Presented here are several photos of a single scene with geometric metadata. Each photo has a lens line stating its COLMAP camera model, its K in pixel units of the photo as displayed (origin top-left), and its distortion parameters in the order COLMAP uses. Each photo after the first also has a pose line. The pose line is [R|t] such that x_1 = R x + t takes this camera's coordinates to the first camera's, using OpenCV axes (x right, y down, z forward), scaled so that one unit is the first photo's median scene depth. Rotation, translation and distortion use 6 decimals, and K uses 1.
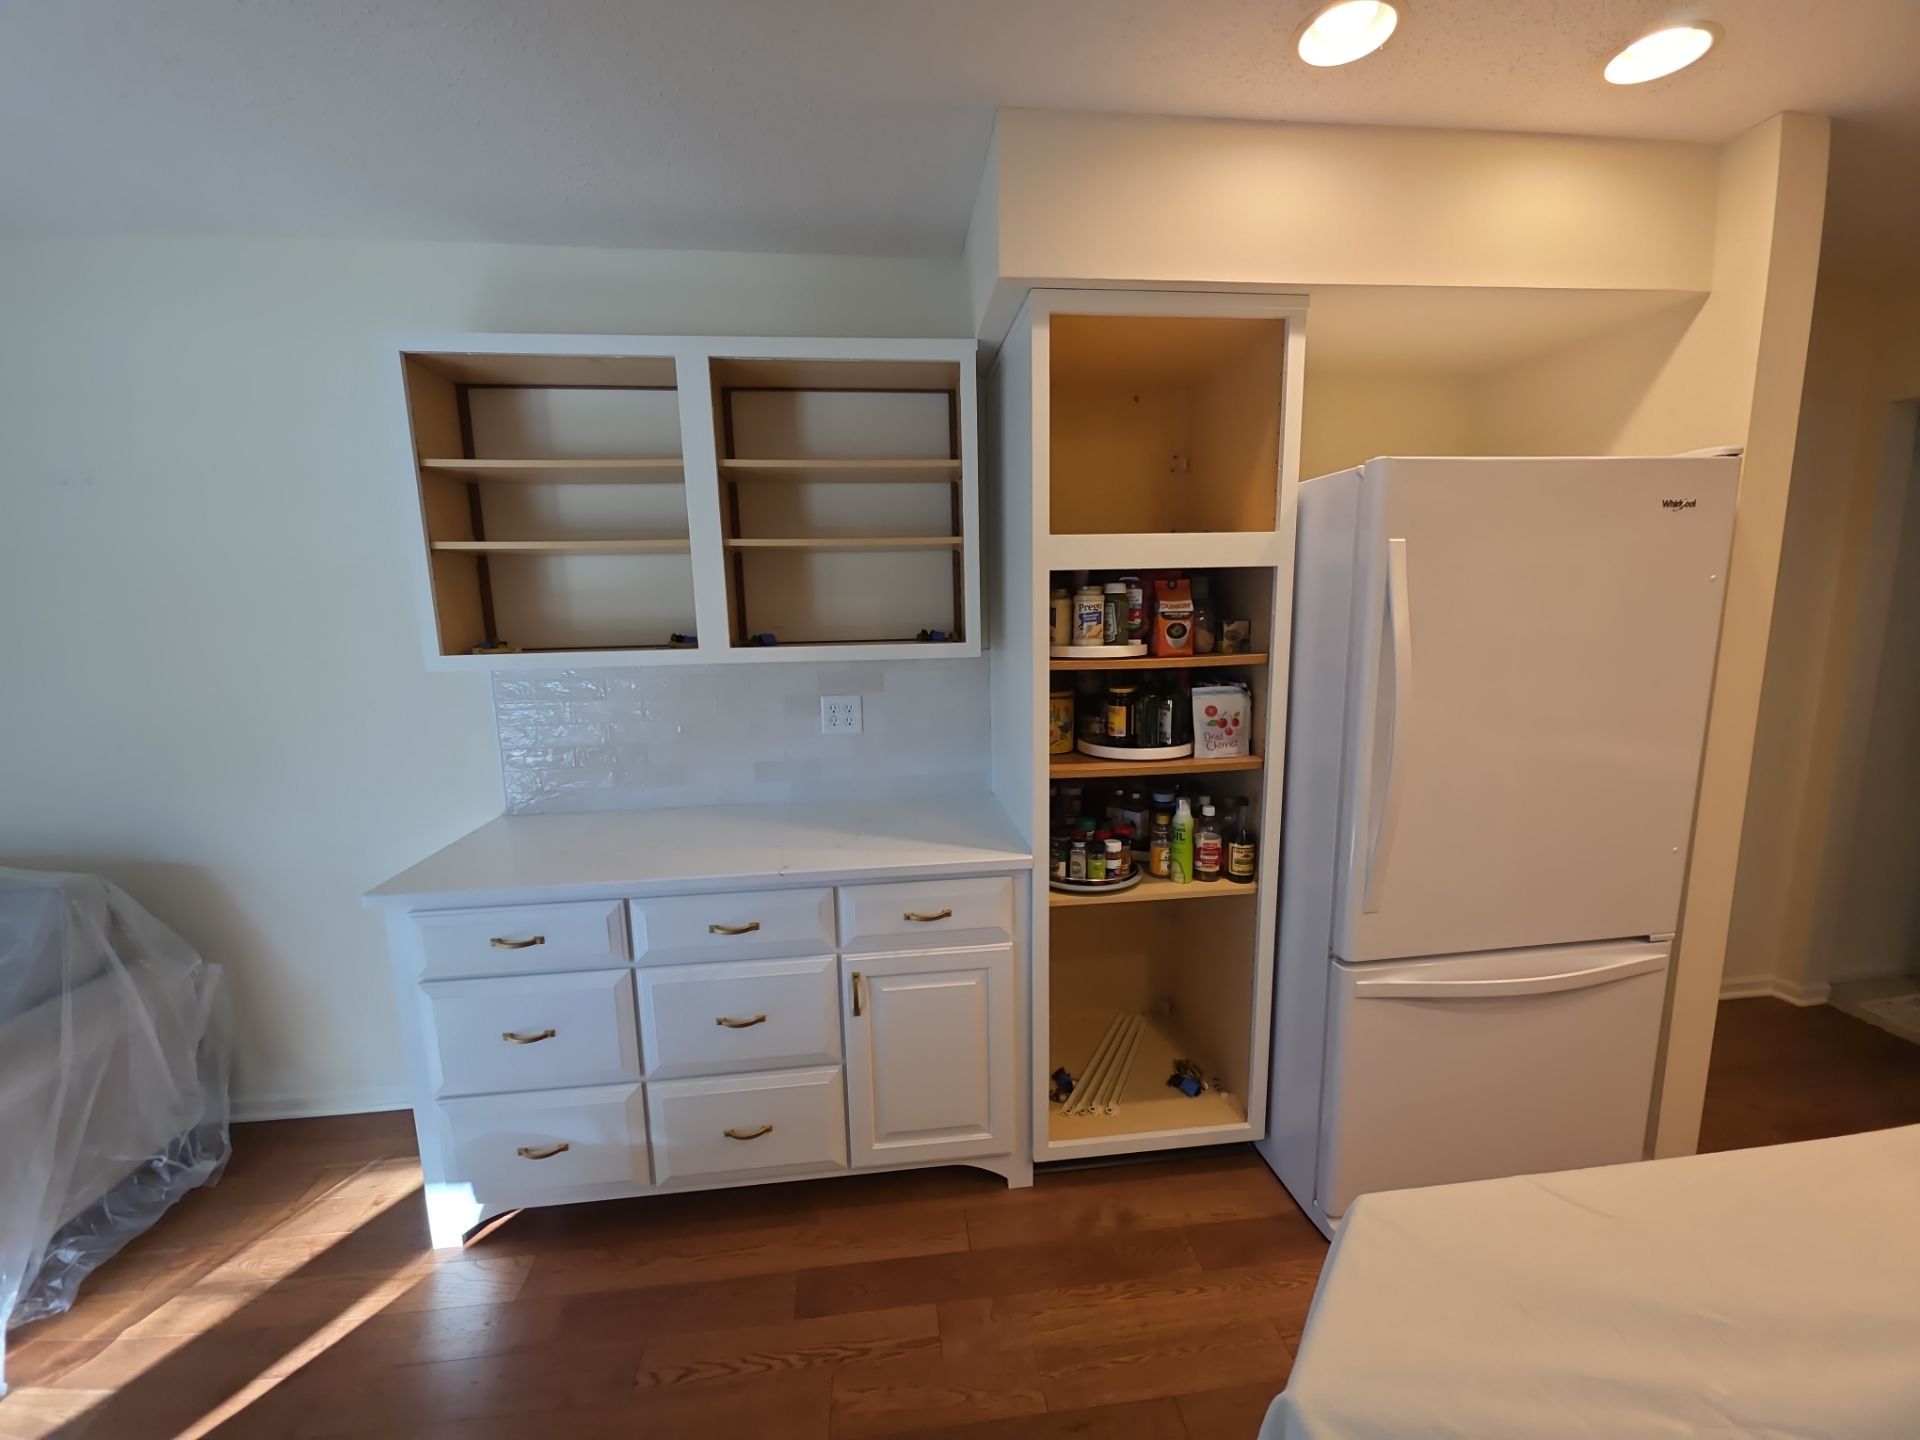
lens RADIAL K [[762.0, 0, 960.0], [0, 762.0, 720.0], [0, 0, 1]] dist [0.010740, -0.008318]
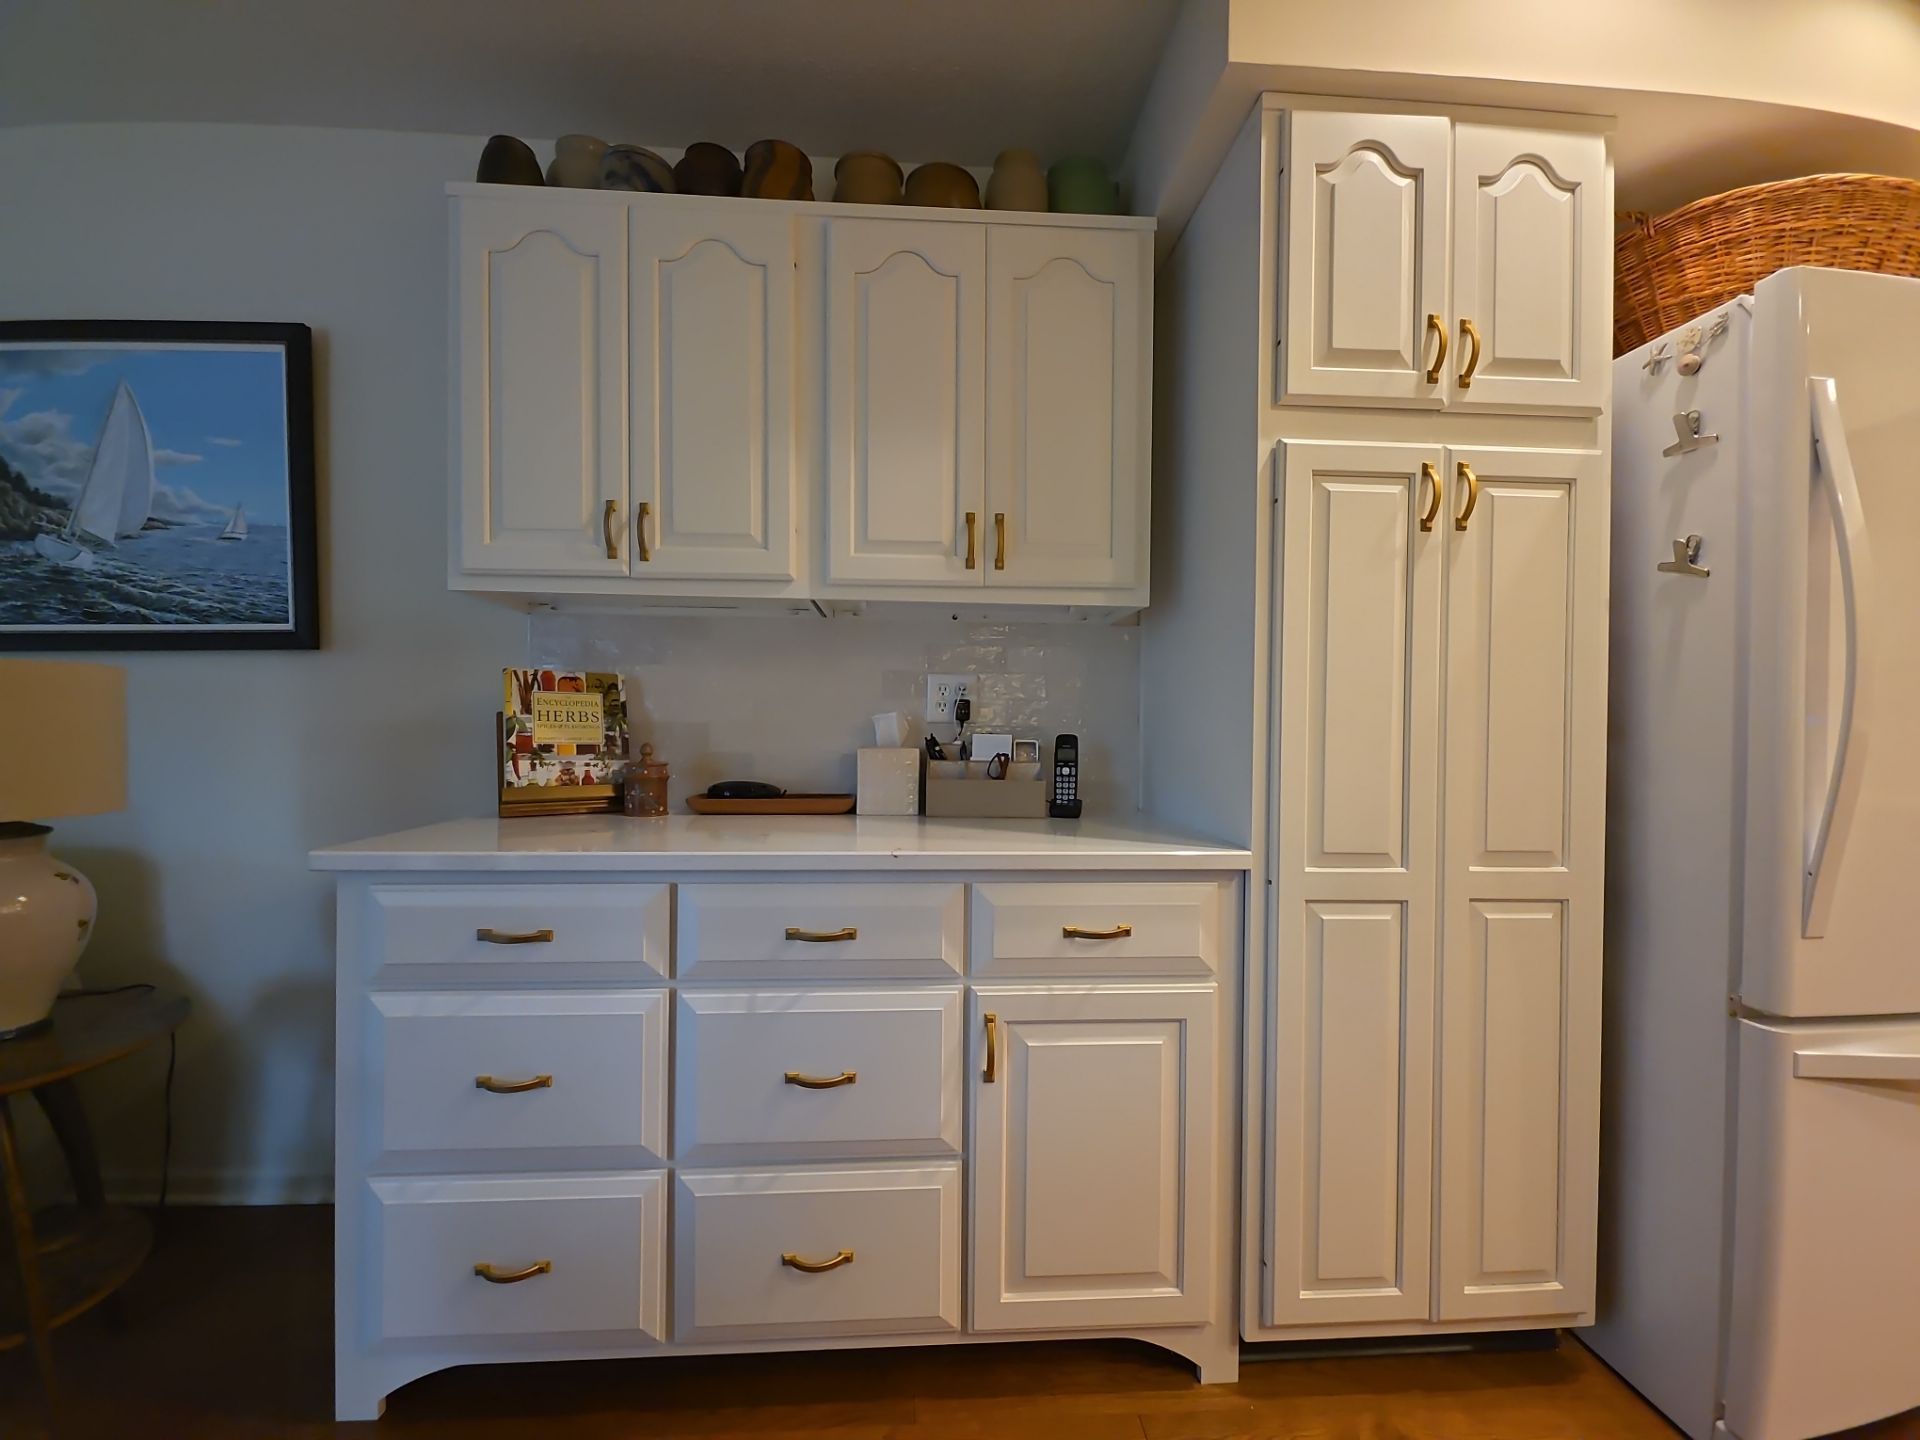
lens RADIAL K [[762.0, 0, 960.0], [0, 762.0, 720.0], [0, 0, 1]] dist [0.010740, -0.008318]
pose [[0.998297, 0.034767, -0.046846, -0.139419], [-0.041147, 0.988873, -0.142962, 0.167294], [0.041354, 0.144646, 0.988619, 0.285584]]
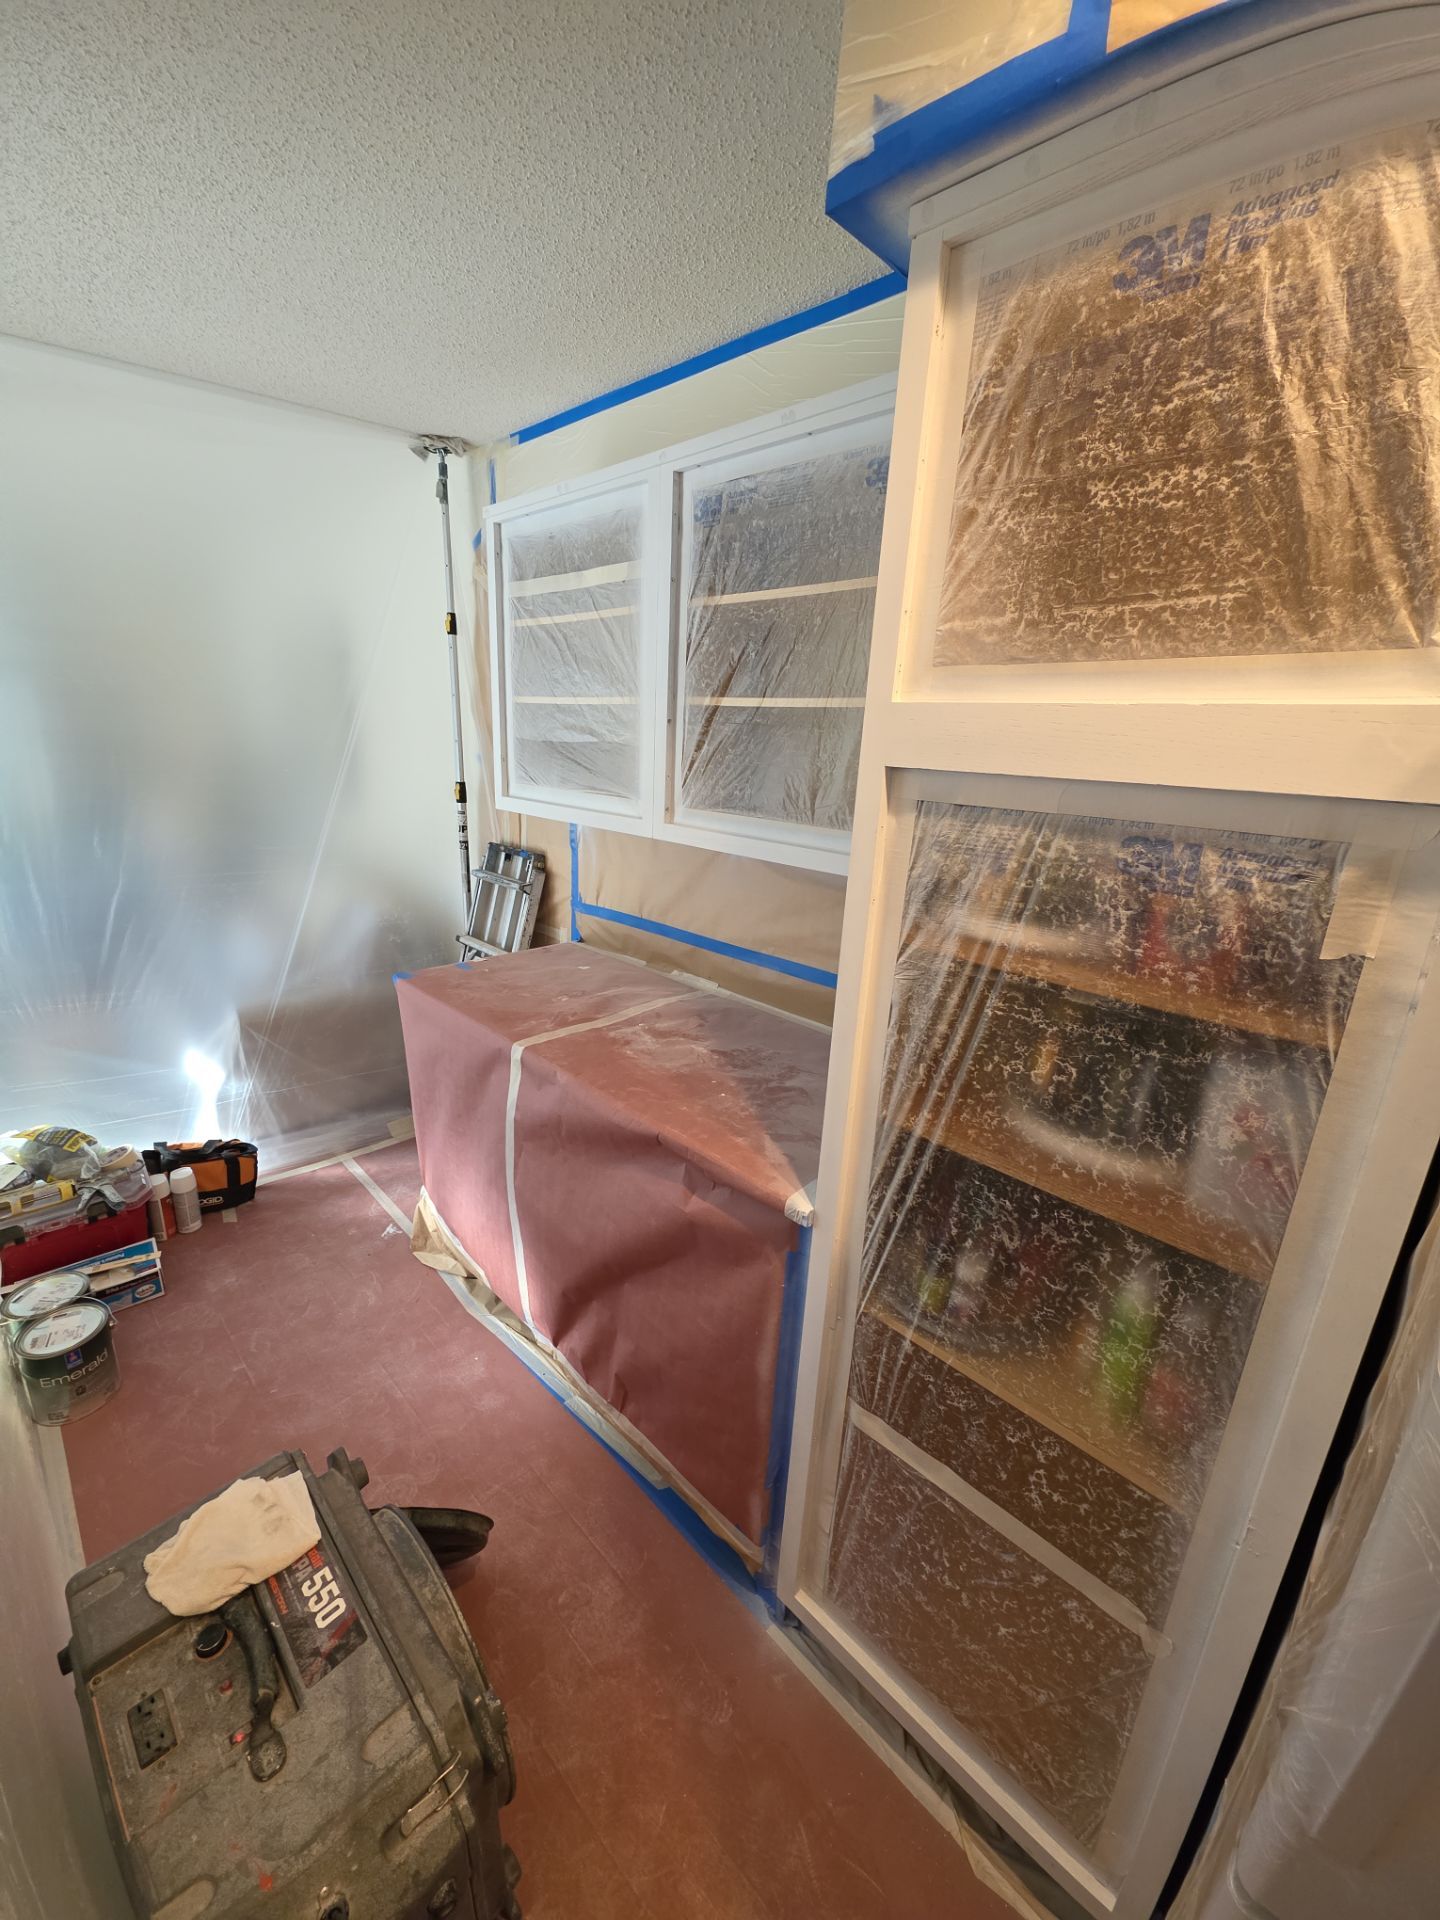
lens RADIAL K [[762.0, 0, 713.9], [0, 762.0, 949.0], [0, 0, 1]] dist [0.010740, -0.008318]
pose [[0.626356, 0.257777, -0.735682, 0.448152], [-0.178296, 0.966100, 0.186713, -0.136799], [0.758873, 0.014220, 0.651083, 0.503523]]
